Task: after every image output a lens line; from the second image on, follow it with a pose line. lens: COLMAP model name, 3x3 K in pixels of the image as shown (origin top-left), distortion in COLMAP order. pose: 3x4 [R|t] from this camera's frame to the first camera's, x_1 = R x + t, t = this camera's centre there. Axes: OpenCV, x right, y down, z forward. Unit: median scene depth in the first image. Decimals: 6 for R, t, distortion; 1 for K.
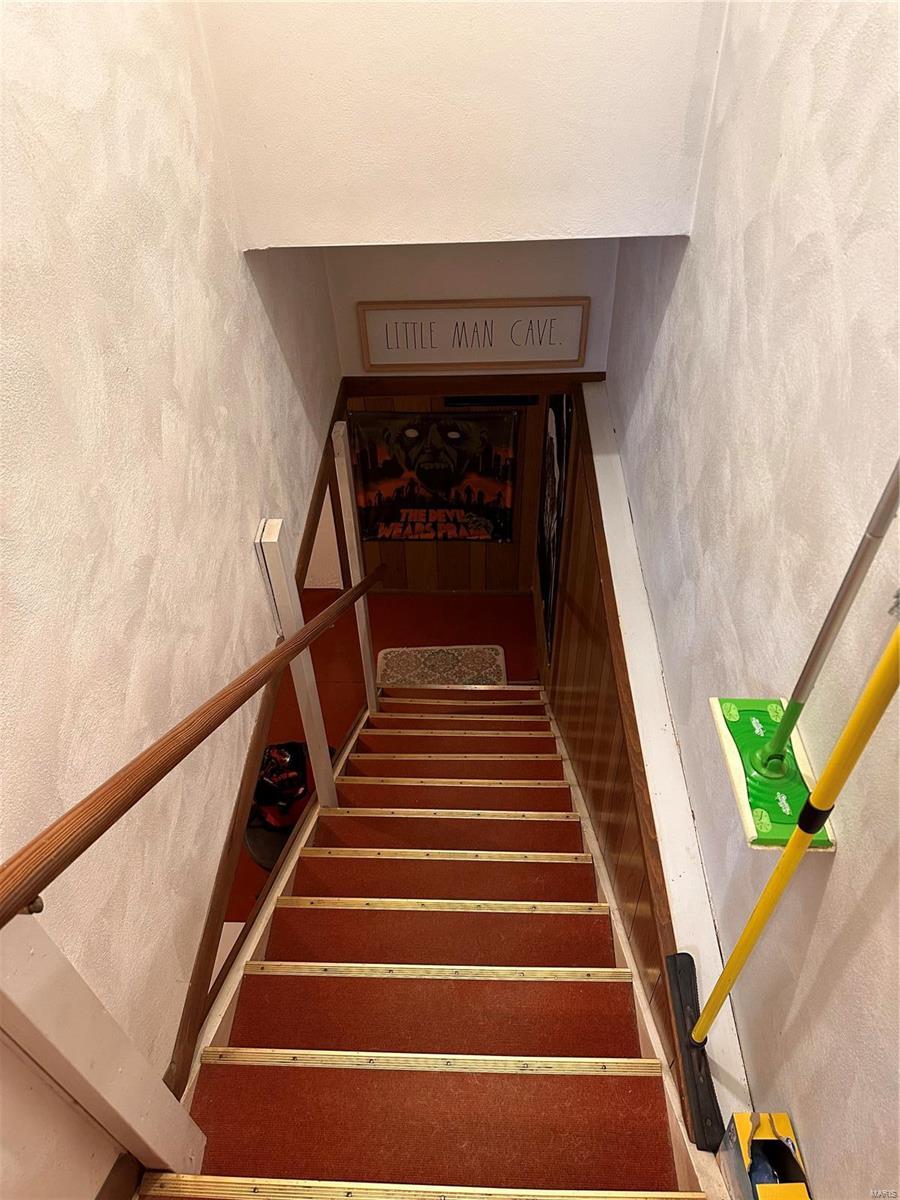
lens RADIAL K [[829.3, 0, 450.0], [0, 829.3, 600.0], [0, 0, 1]] dist [0.083861, -0.113360]
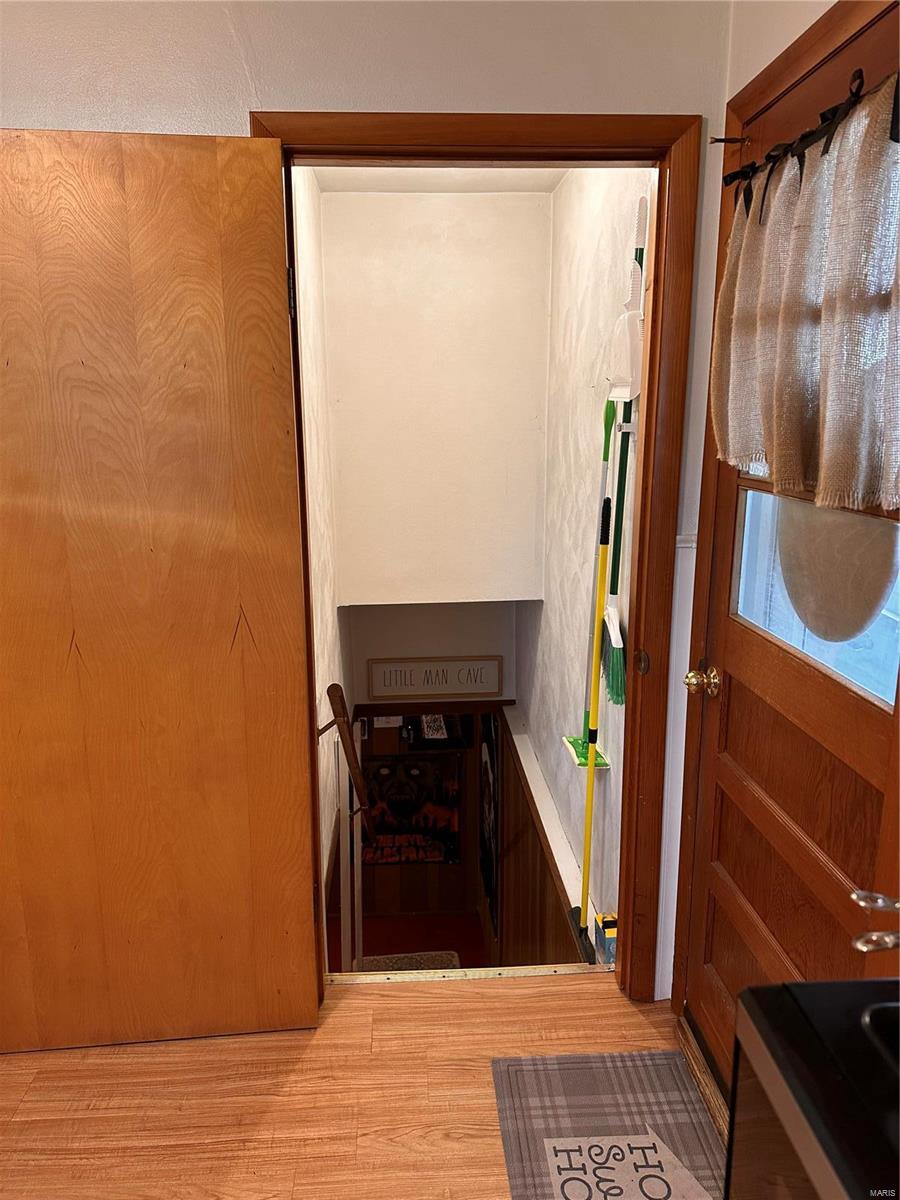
lens RADIAL K [[829.3, 0, 450.0], [0, 829.3, 600.0], [0, 0, 1]] dist [0.083861, -0.113360]
pose [[0.995841, -0.001774, 0.091089, -0.062676], [0.048419, 0.857233, -0.512647, 0.267896], [-0.077175, 0.514925, 0.853754, -0.335359]]
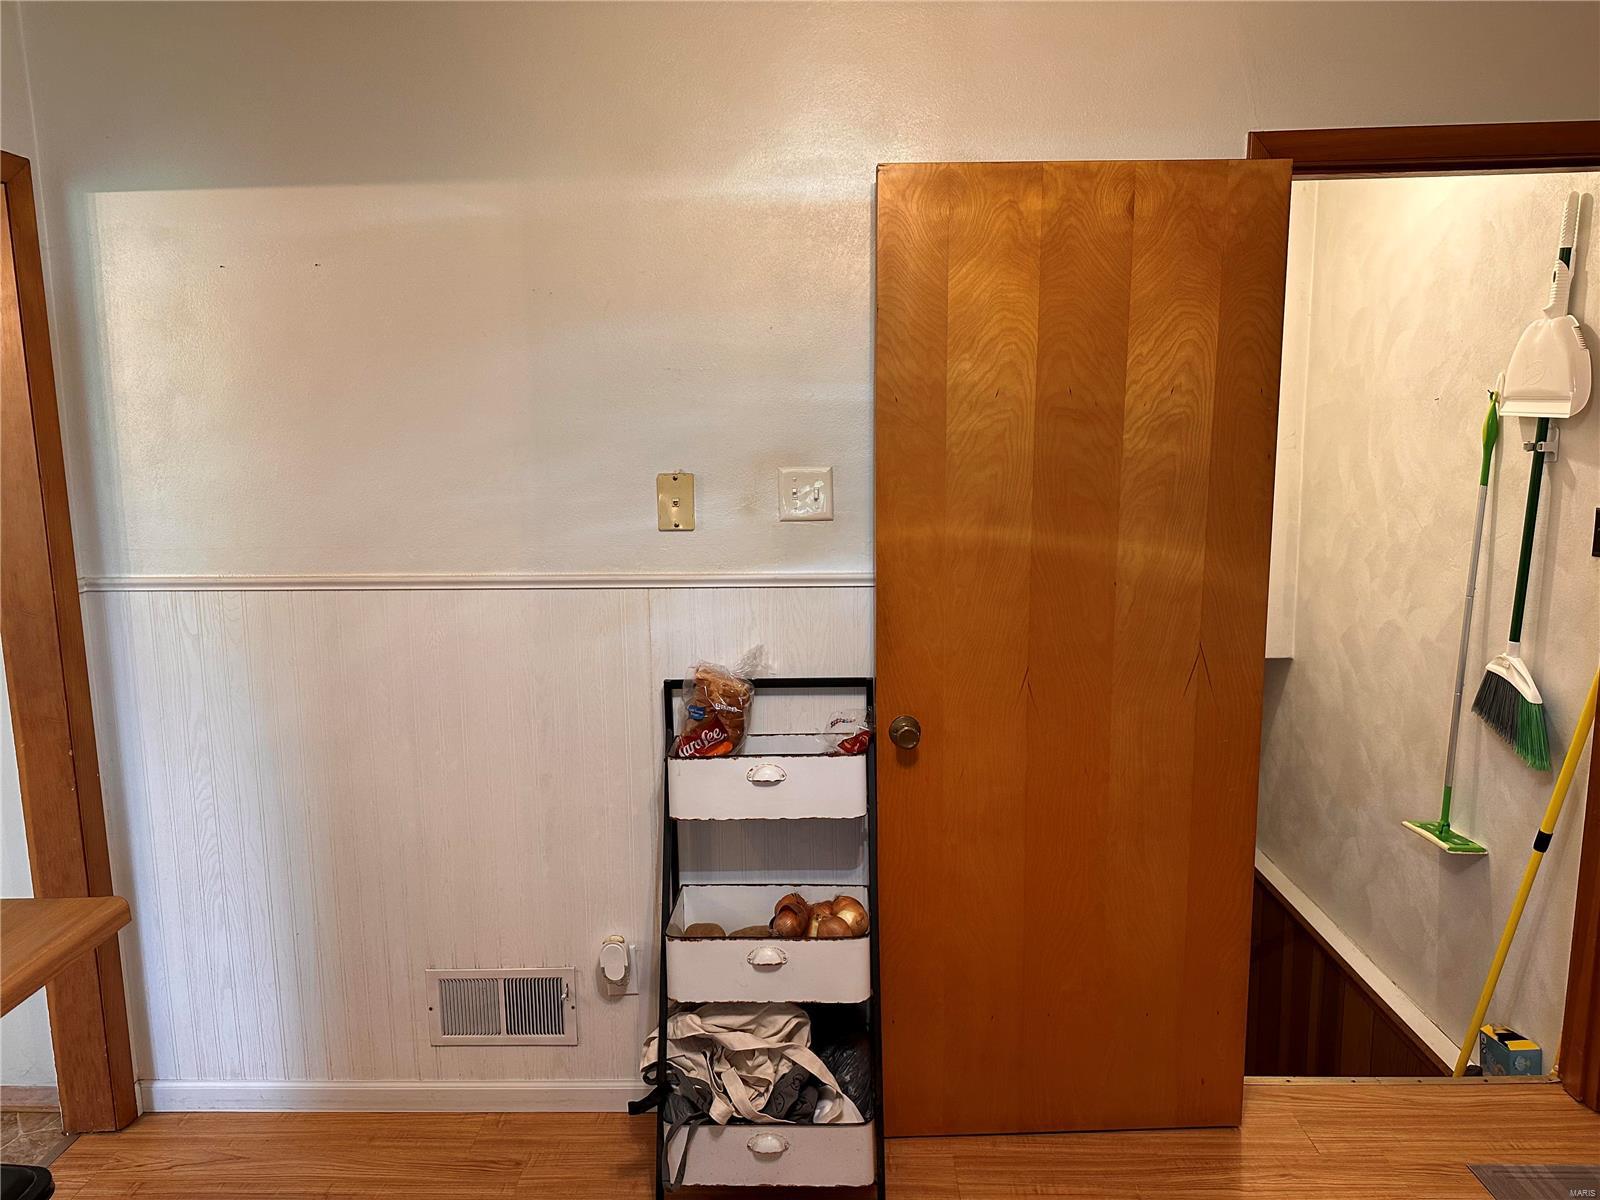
lens RADIAL K [[1110.2, 0, 803.6], [0, 1110.2, 612.9], [0, 0, 1]] dist [0.008254, -0.005093]
pose [[0.999977, 0.003300, 0.005881, -0.307549], [0.000580, 0.826822, -0.562463, 0.326032], [-0.006719, 0.562454, 0.826801, -0.398611]]
